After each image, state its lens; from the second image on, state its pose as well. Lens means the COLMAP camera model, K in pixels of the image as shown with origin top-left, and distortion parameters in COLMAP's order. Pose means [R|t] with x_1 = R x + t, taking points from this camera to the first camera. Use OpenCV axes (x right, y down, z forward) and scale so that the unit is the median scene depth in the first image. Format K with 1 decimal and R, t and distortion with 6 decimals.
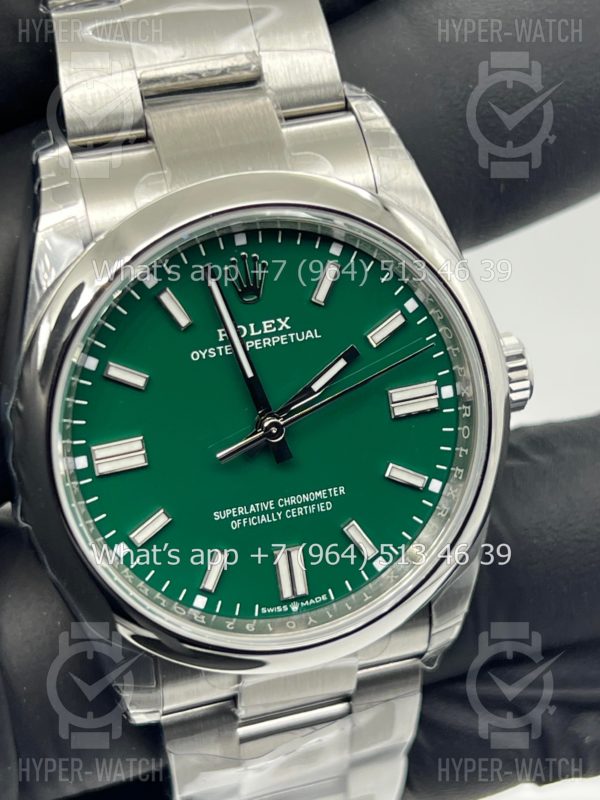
lens RADIAL K [[1972.1, 0, 298.3], [0, 1972.1, 374.5], [0, 0, 1]] dist [0.145126, -0.144023]
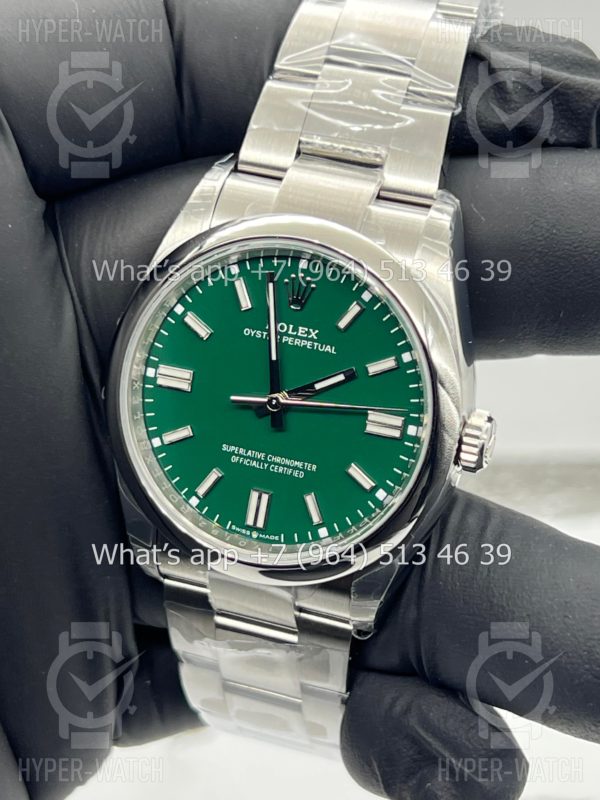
lens RADIAL K [[1972.1, 0, 298.3], [0, 1972.1, 374.5], [0, 0, 1]] dist [0.145126, -0.144023]
pose [[0.806542, 0.348420, -0.477592, 0.639642], [-0.383295, 0.923253, 0.026249, -0.031449], [0.450084, 0.161888, 0.878190, -0.196527]]
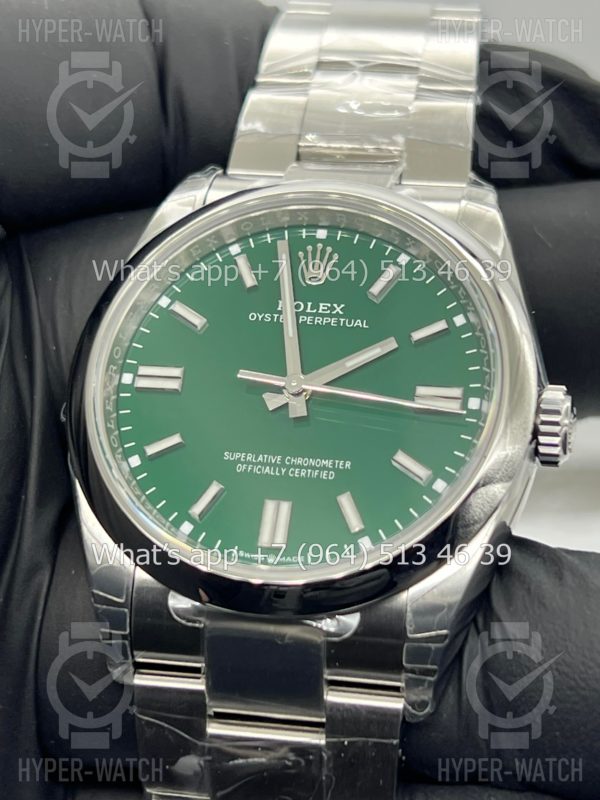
lens RADIAL K [[1972.1, 0, 298.3], [0, 1972.1, 374.5], [0, 0, 1]] dist [0.145126, -0.144023]
pose [[0.875149, 0.091179, -0.475185, 0.491039], [-0.337940, 0.818036, -0.465419, 0.514954], [0.346281, 0.567895, 0.746716, 0.195412]]
